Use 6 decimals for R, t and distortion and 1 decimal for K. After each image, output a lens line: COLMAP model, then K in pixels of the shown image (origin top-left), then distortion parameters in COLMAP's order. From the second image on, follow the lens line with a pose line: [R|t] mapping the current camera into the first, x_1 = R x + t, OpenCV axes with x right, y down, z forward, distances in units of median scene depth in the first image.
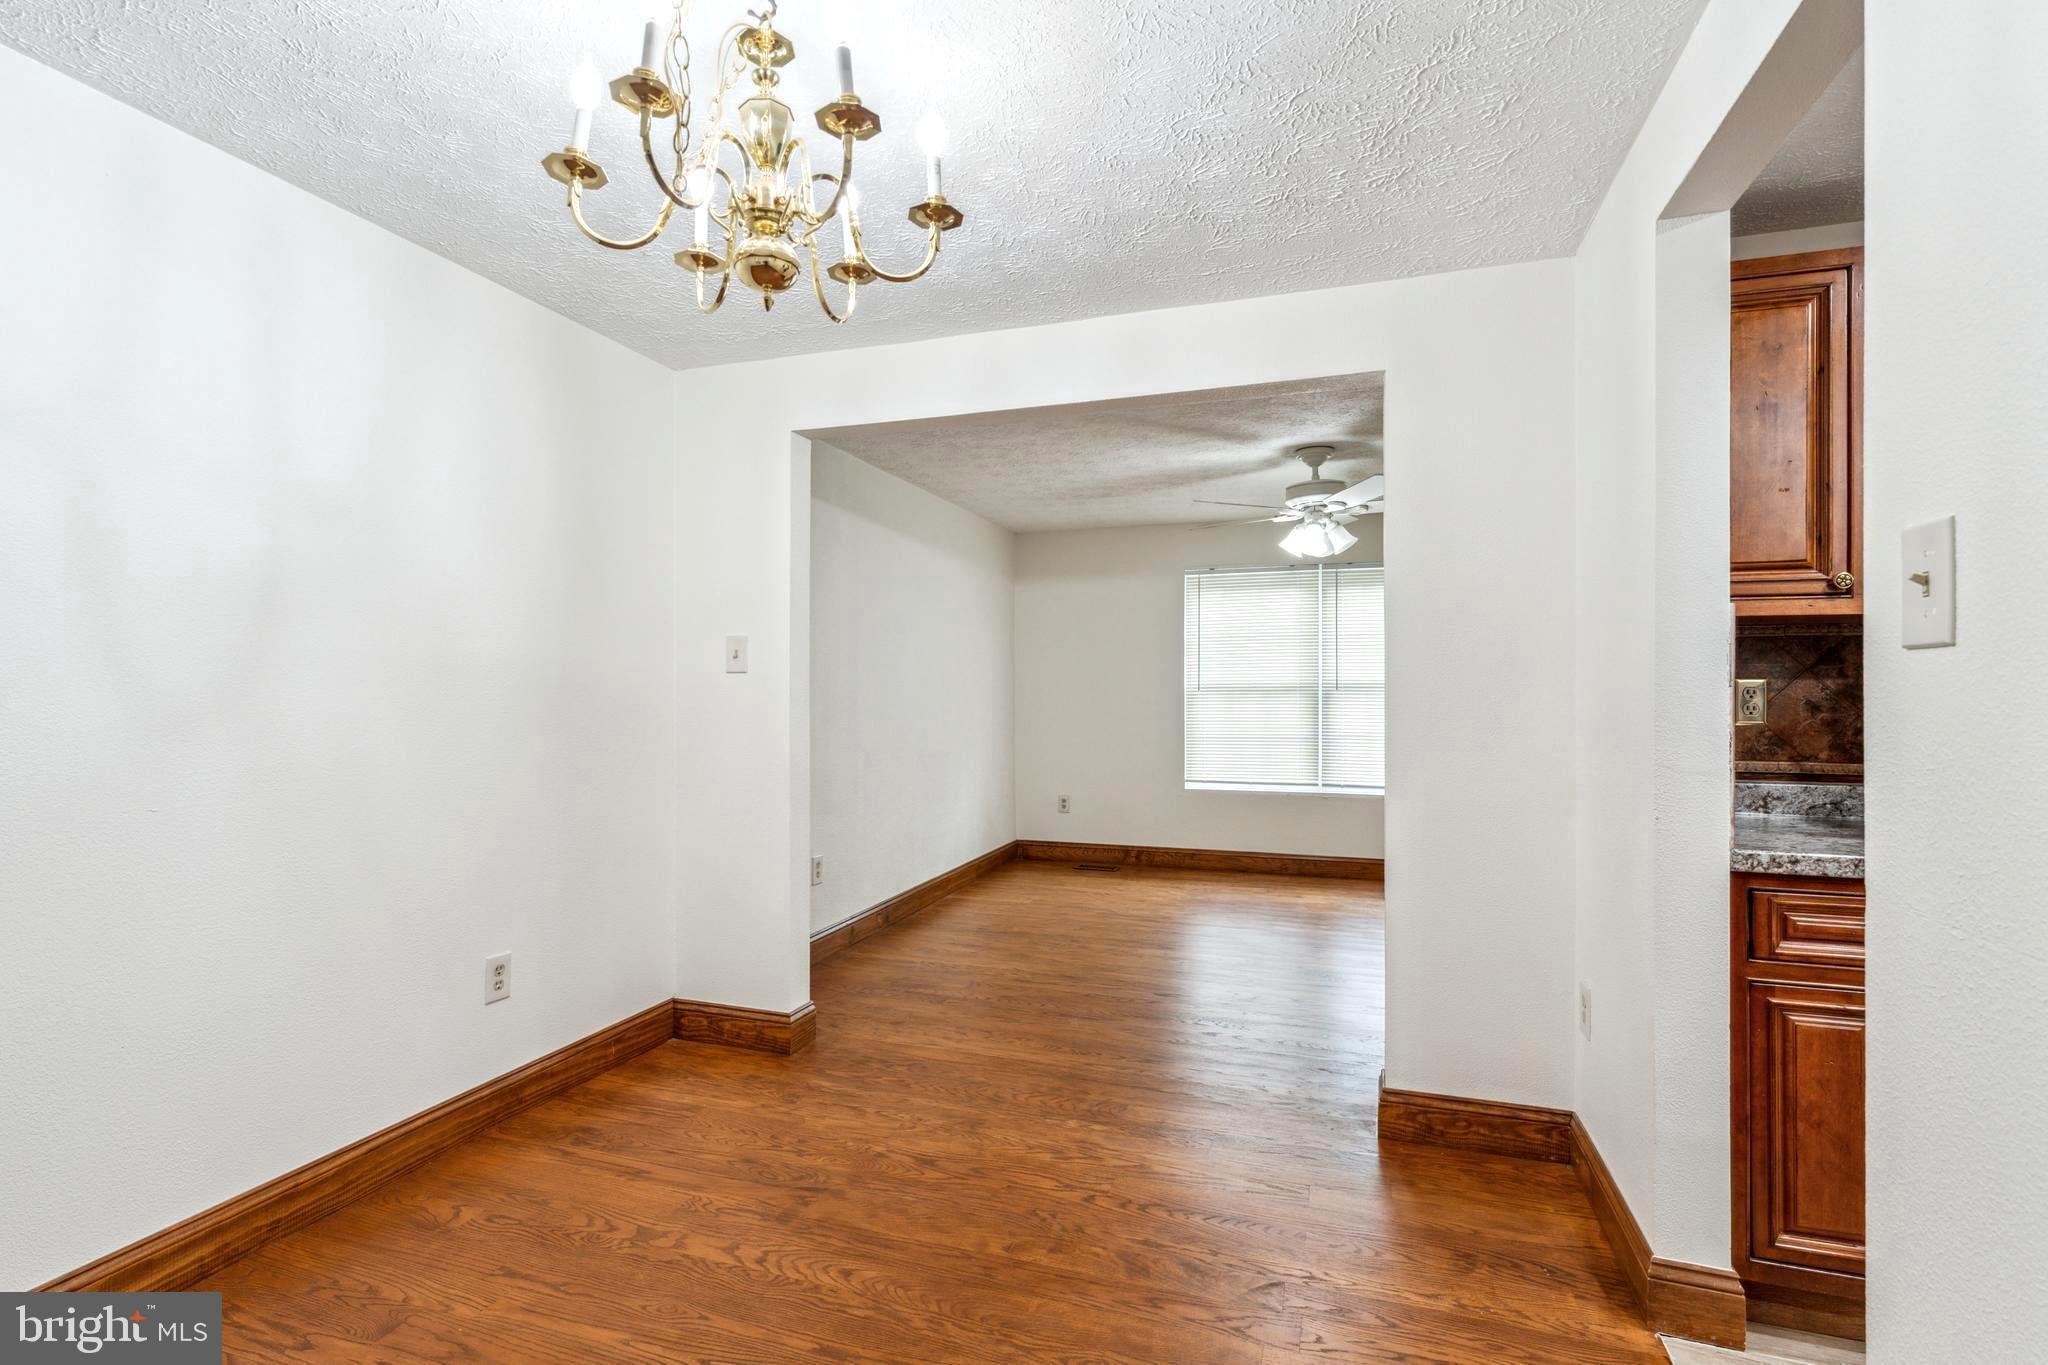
lens RADIAL K [[944.0, 0, 1024.7], [0, 944.0, 681.8], [0, 0, 1]] dist [0.001003, 0.000313]
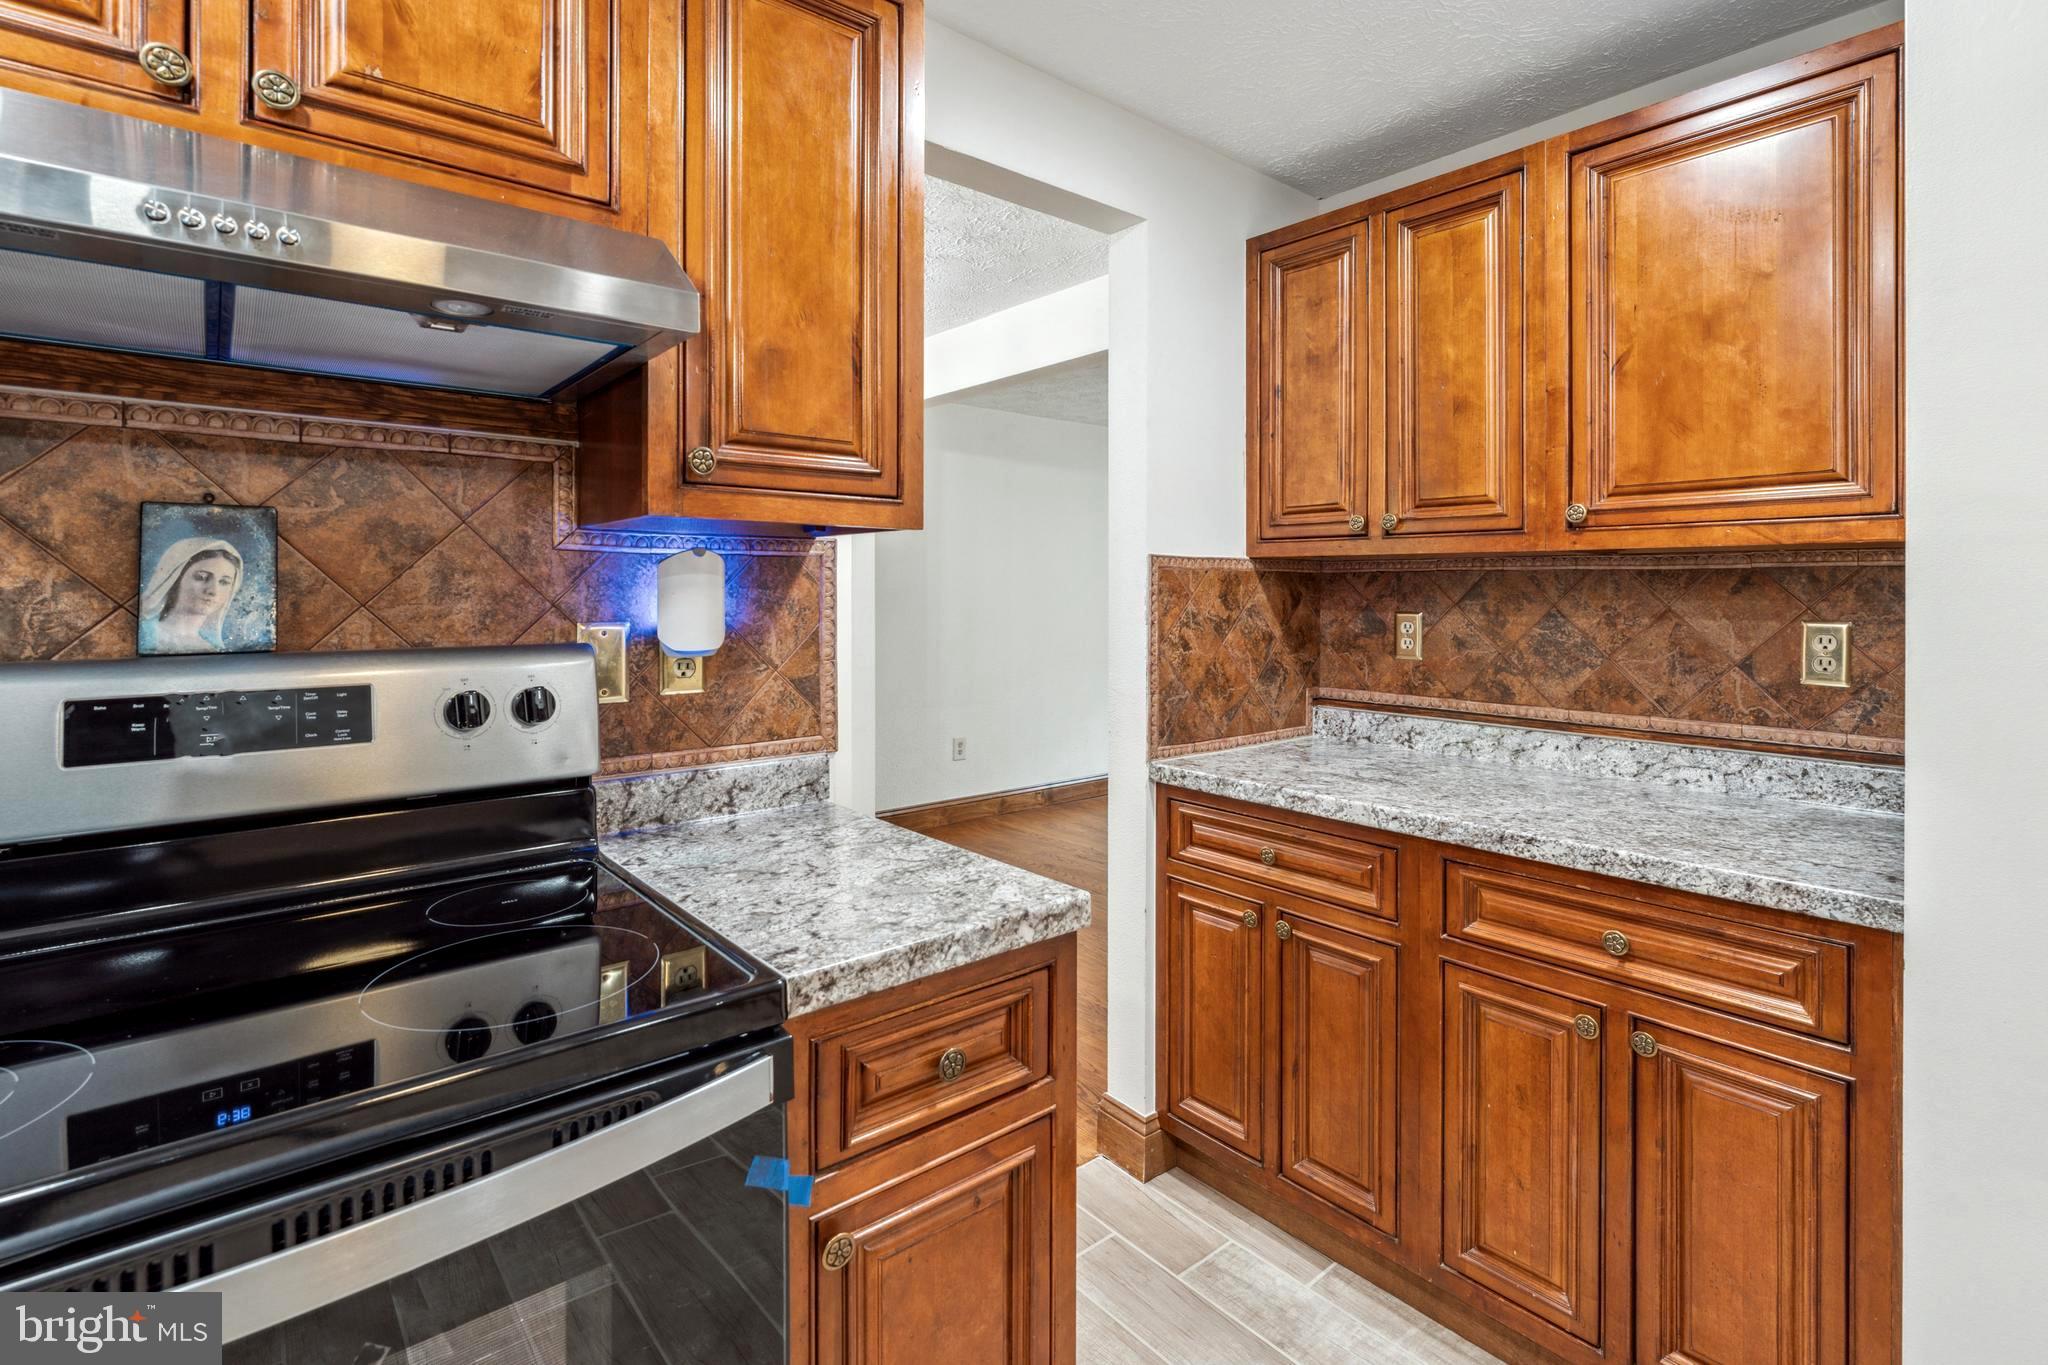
lens RADIAL K [[944.0, 0, 998.1], [0, 944.0, 590.0], [0, 0, 1]] dist [0.001003, 0.000313]
pose [[0.848100, -0.001490, -0.529834, 1.054259], [0.004711, 0.999978, 0.004729, -0.039009], [0.529815, -0.006506, 0.848088, -0.086925]]
